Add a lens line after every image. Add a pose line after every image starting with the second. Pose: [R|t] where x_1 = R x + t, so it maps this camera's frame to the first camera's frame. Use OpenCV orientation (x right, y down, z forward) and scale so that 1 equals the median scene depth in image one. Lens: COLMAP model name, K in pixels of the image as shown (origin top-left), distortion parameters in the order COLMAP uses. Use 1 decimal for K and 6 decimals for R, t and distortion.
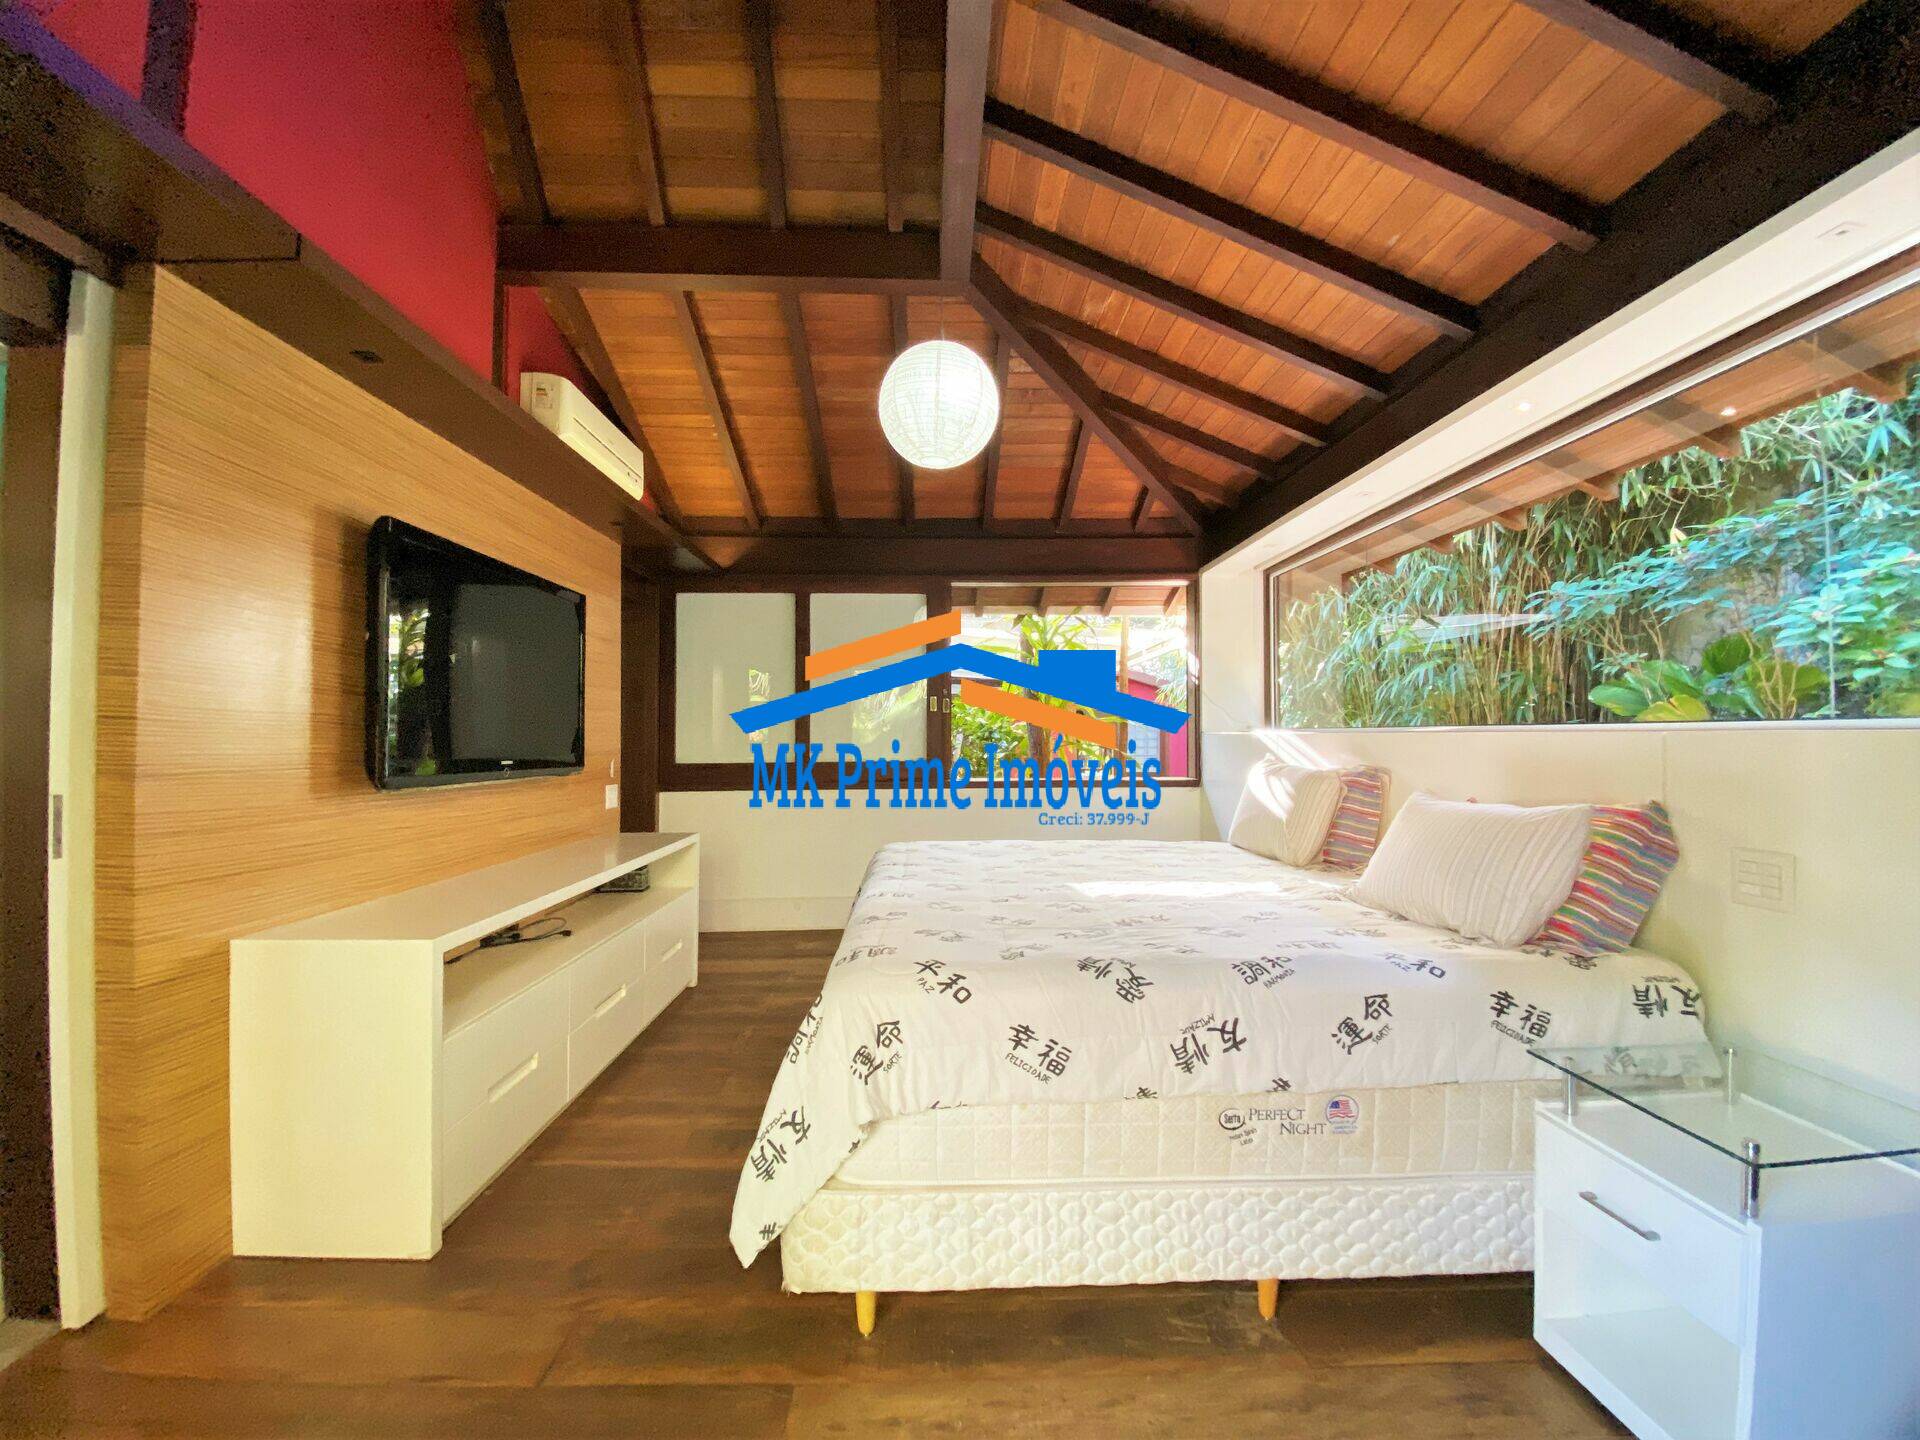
lens RADIAL K [[786.7, 0, 958.7], [0, 786.7, 723.6], [0, 0, 1]] dist [-0.002260, -0.000923]
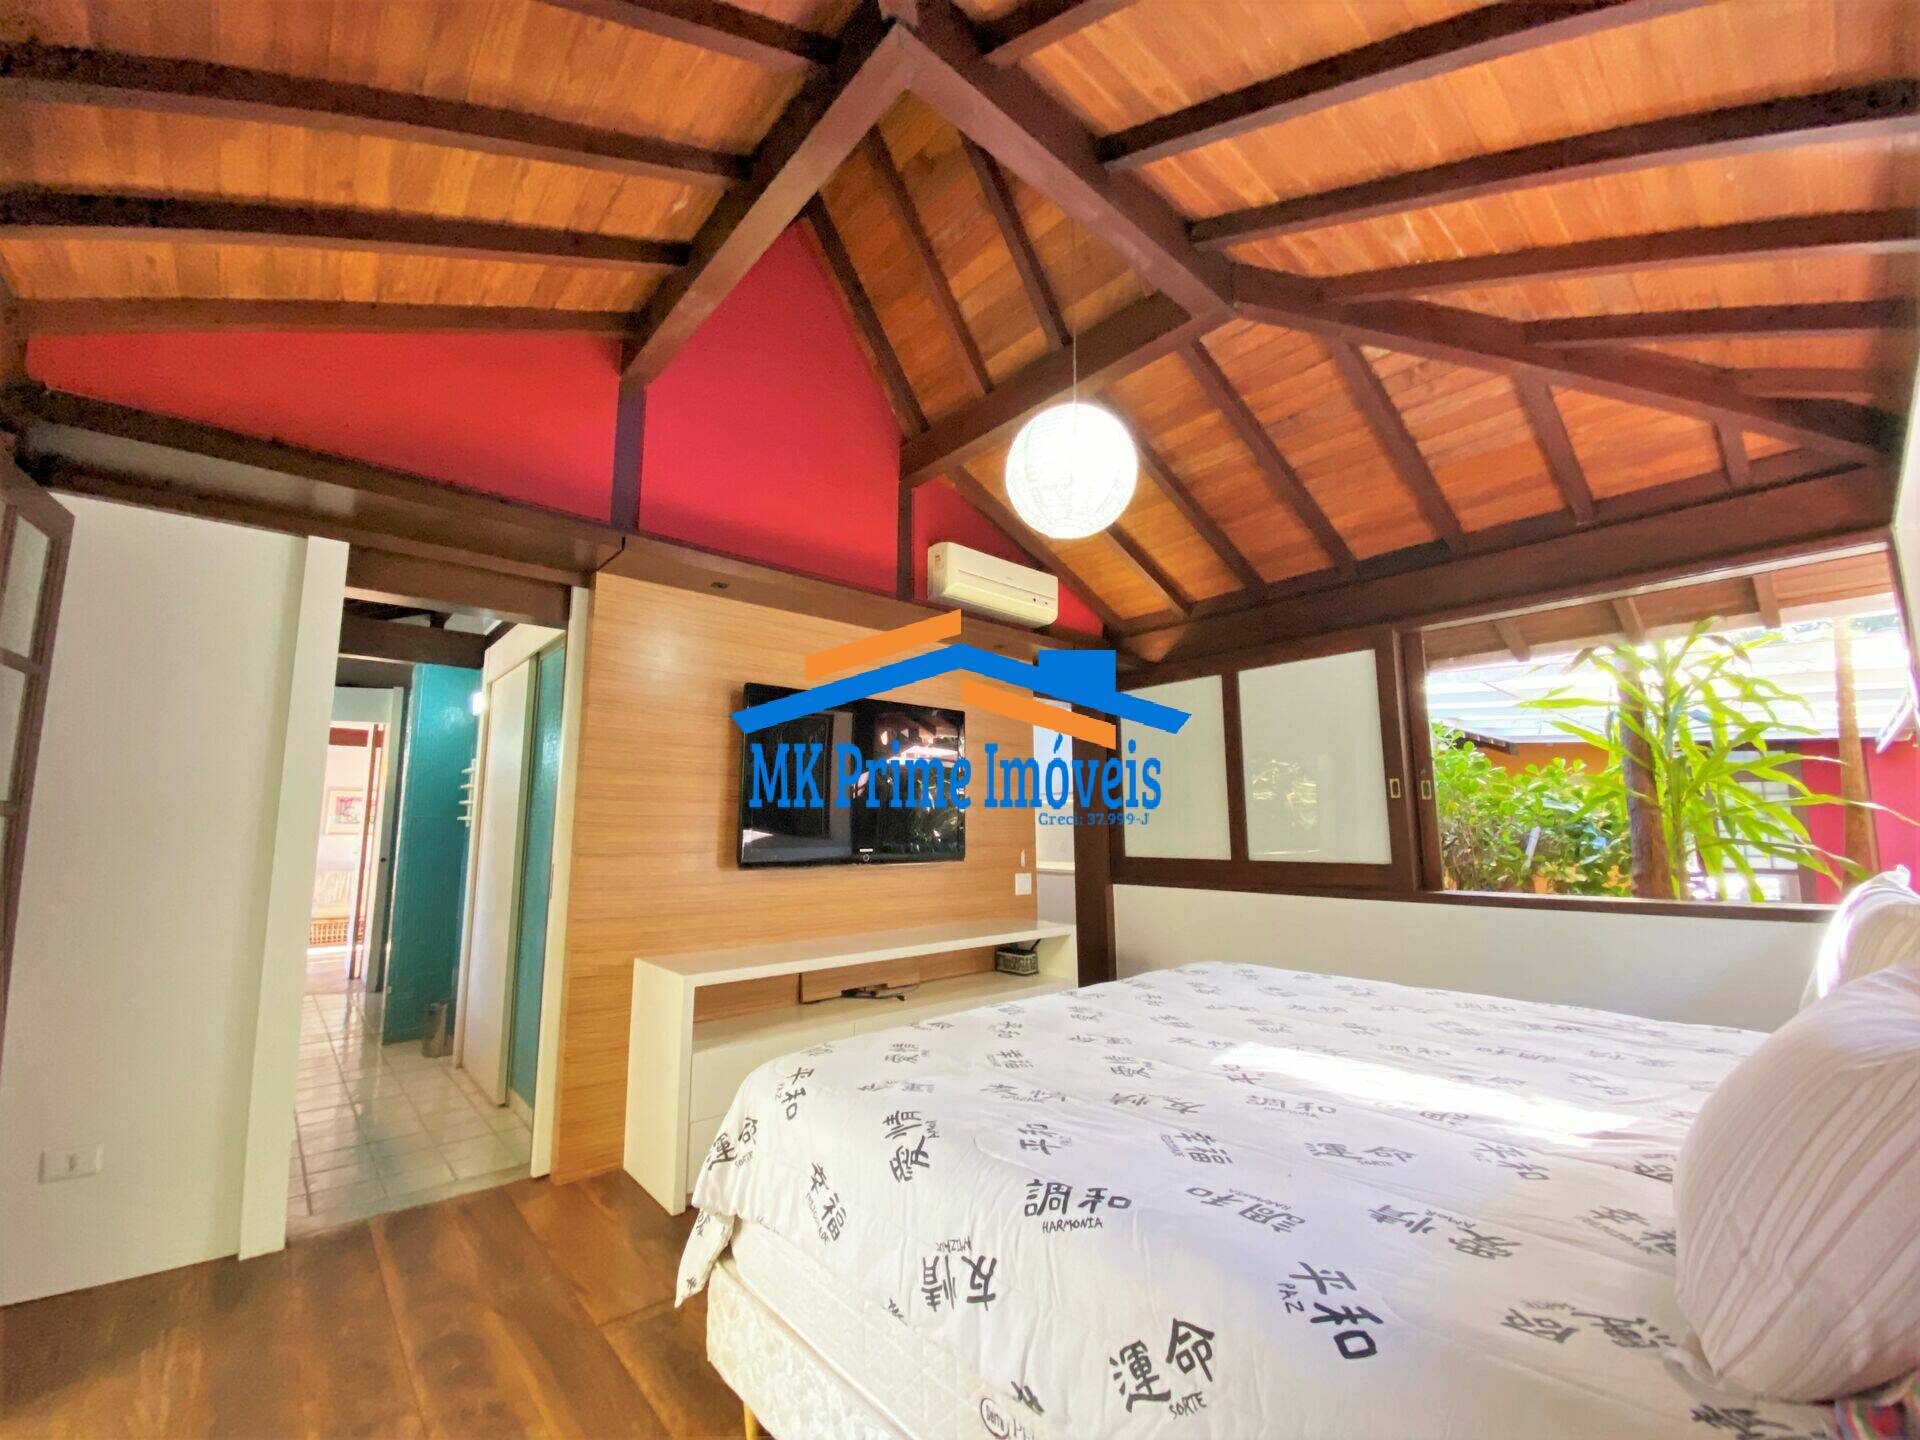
lens RADIAL K [[786.7, 0, 968.6], [0, 786.7, 724.0], [0, 0, 1]] dist [-0.002260, -0.000923]
pose [[0.643053, -0.101574, -0.759056, 0.482631], [0.017124, 0.992824, -0.118349, -0.002048], [0.765631, 0.063107, 0.640178, 0.278395]]
